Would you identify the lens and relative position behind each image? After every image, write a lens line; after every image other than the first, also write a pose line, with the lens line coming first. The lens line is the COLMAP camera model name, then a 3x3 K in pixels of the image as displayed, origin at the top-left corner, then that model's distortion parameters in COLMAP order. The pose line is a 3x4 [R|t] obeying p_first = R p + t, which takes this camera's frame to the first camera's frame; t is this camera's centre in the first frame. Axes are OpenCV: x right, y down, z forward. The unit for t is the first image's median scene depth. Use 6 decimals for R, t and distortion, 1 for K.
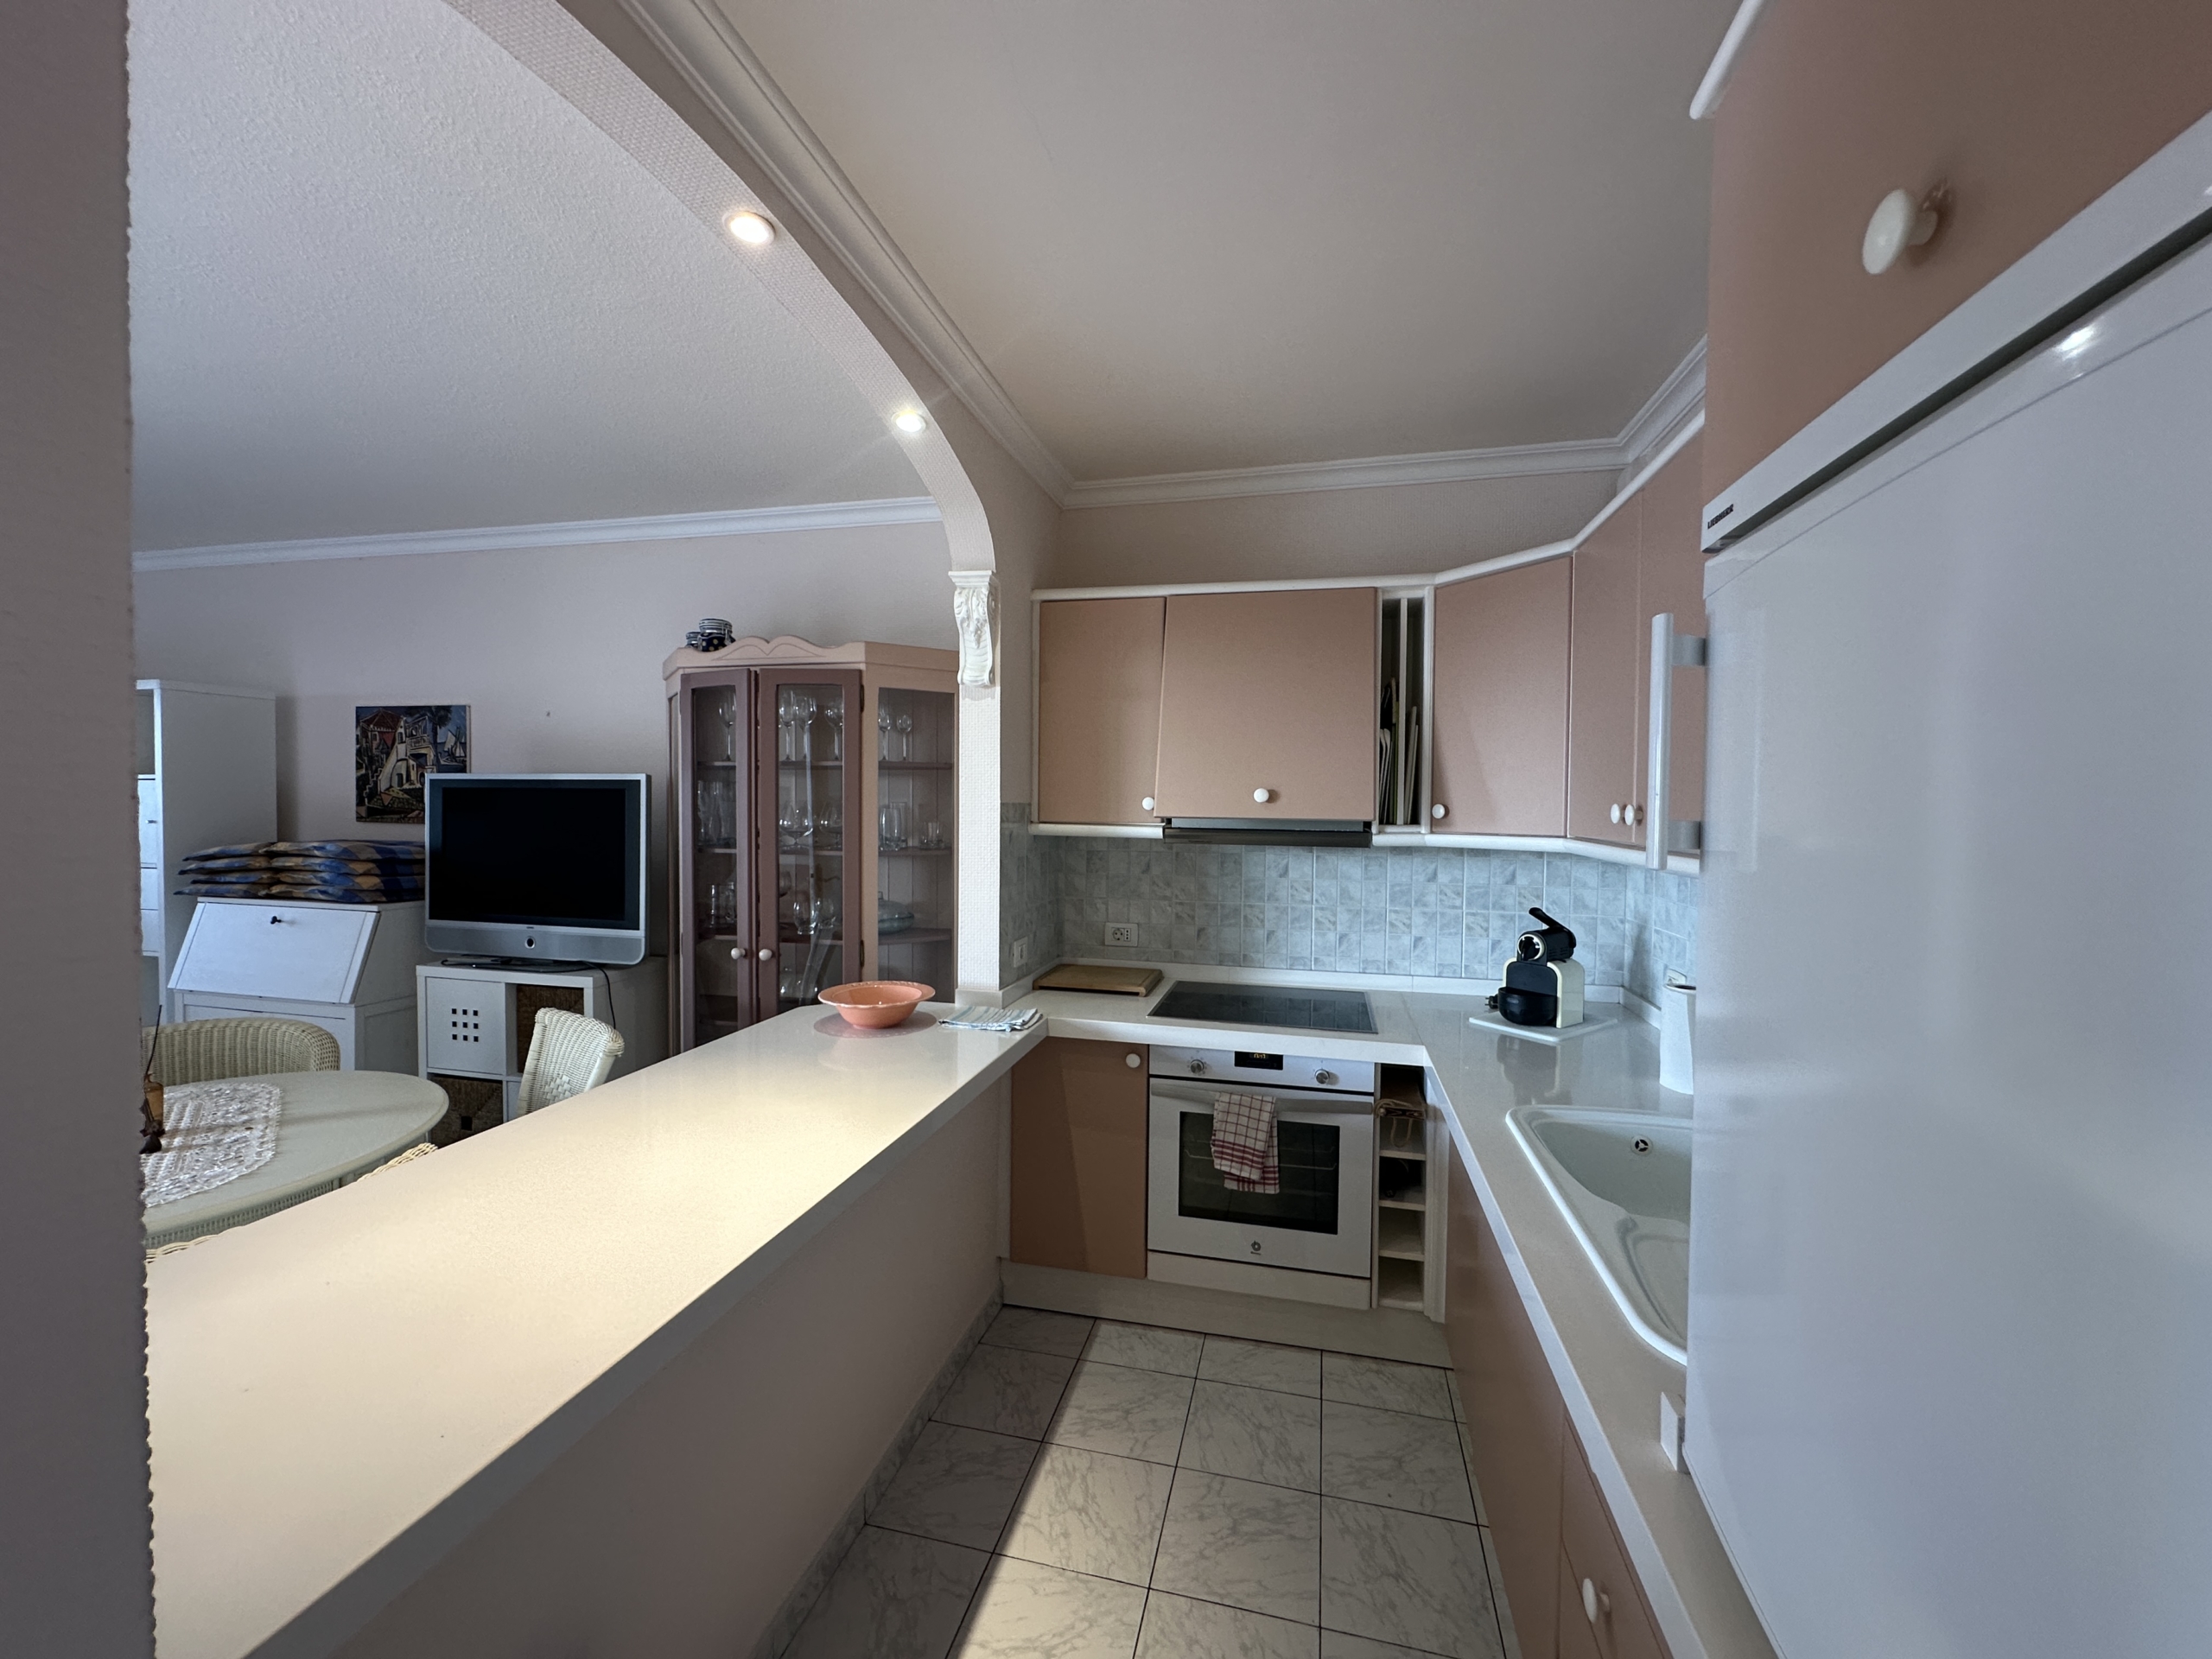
lens RADIAL K [[881.7, 0, 1102.3], [0, 881.7, 827.9], [0, 0, 1]] dist [-0.002898, 0.000328]
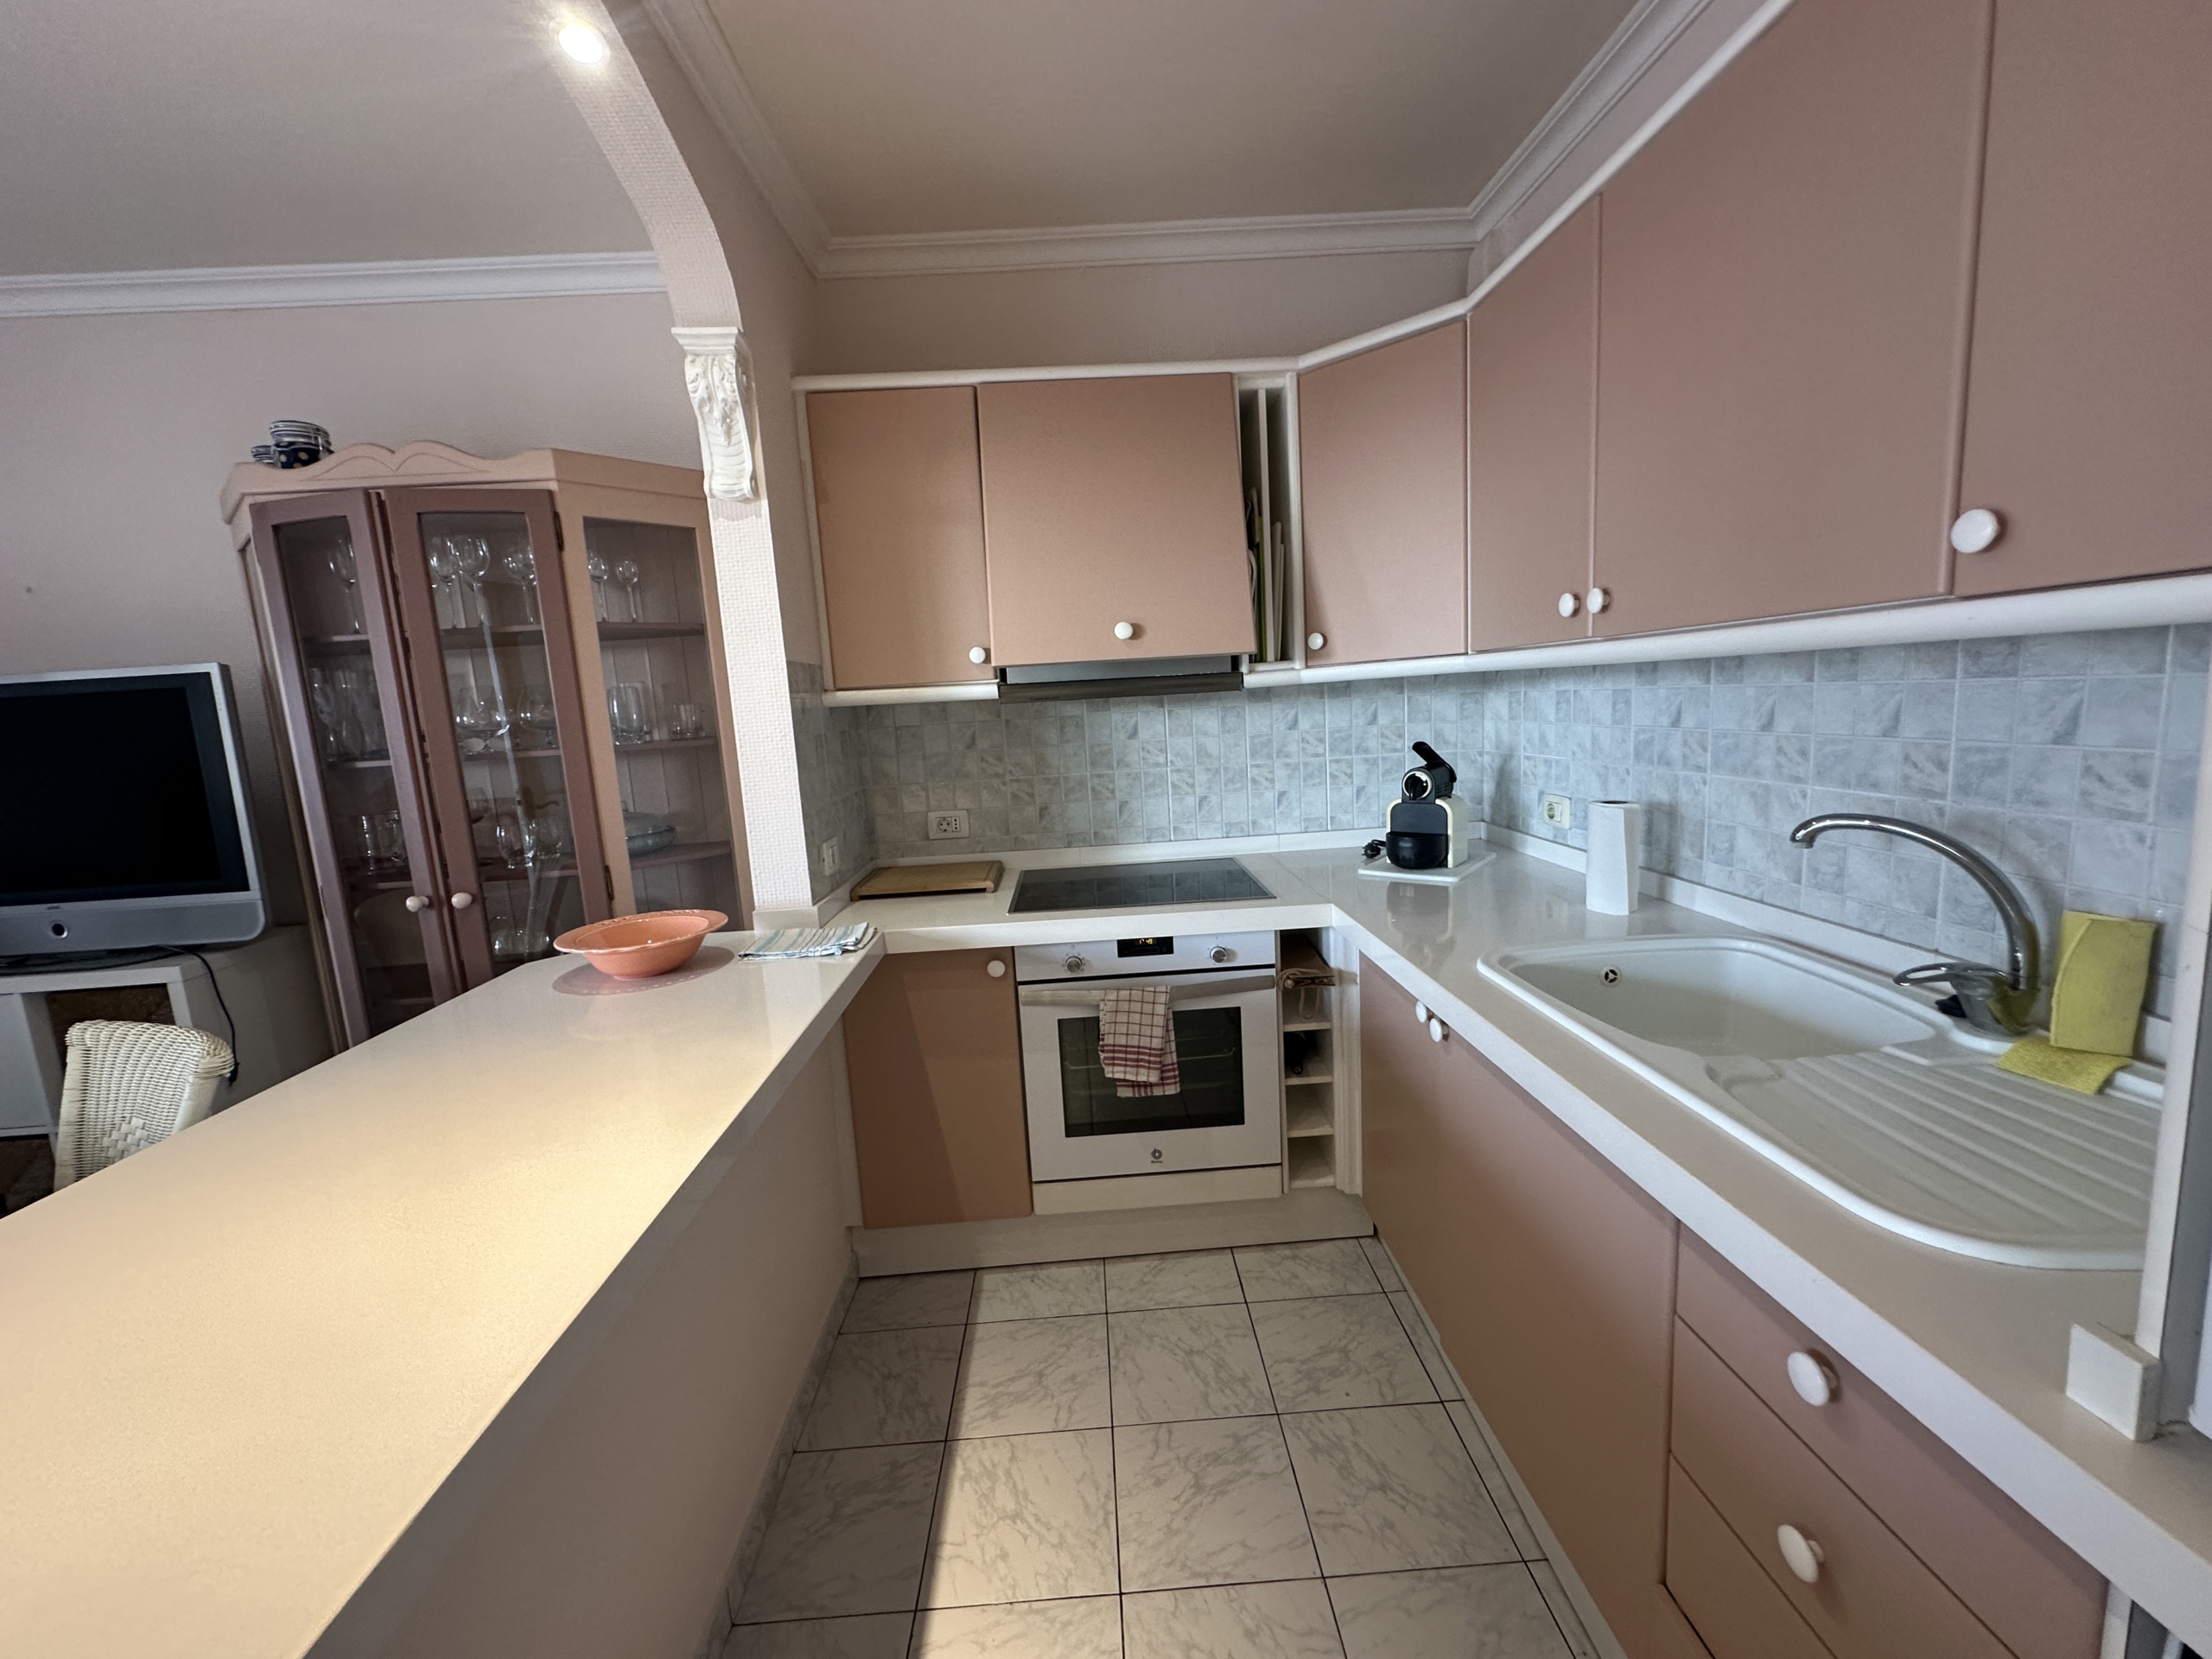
lens RADIAL K [[881.7, 0, 1102.3], [0, 881.7, 827.9], [0, 0, 1]] dist [-0.002898, 0.000328]
pose [[0.960082, -0.104181, 0.259595, -0.058291], [0.075363, 0.990076, 0.118618, 0.038058], [-0.269376, -0.094319, 0.958405, 0.169660]]
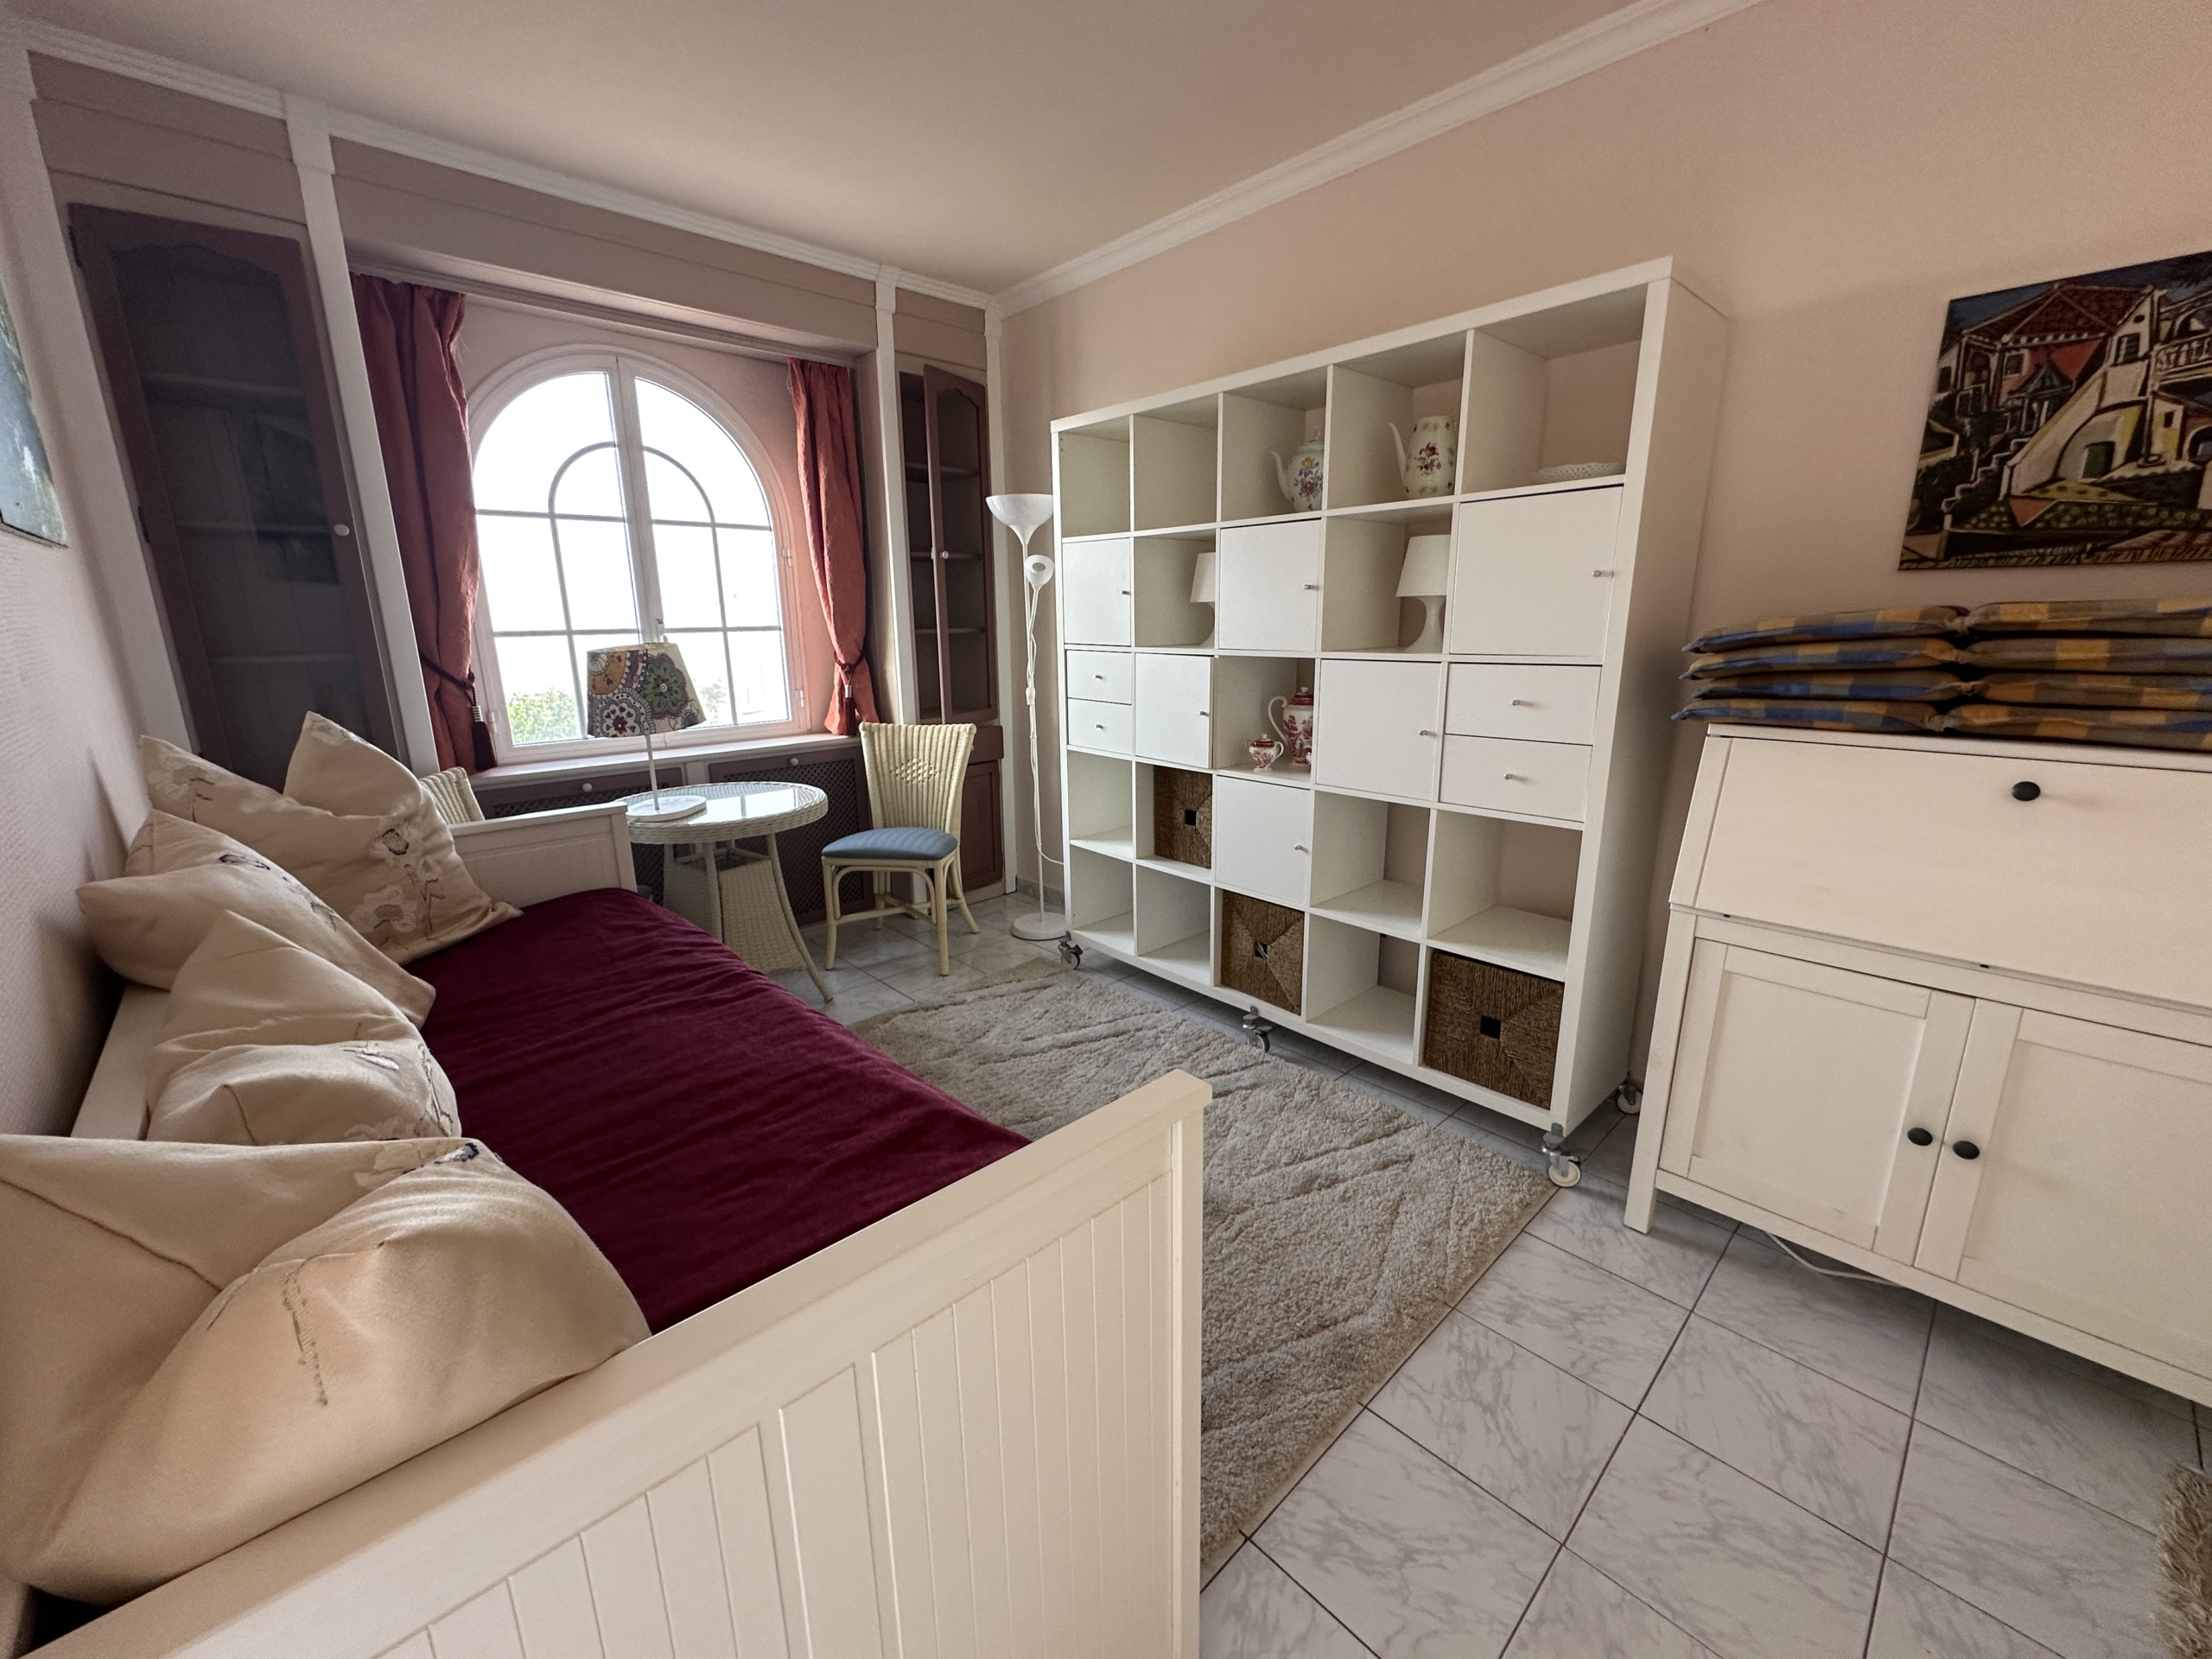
lens RADIAL K [[881.7, 0, 1102.3], [0, 881.7, 827.9], [0, 0, 1]] dist [-0.002898, 0.000328]
pose [[0.833842, 0.105262, -0.541873, -1.248111], [0.008386, 0.979121, 0.203105, 0.038159], [0.551939, -0.173902, 0.815550, 0.477775]]
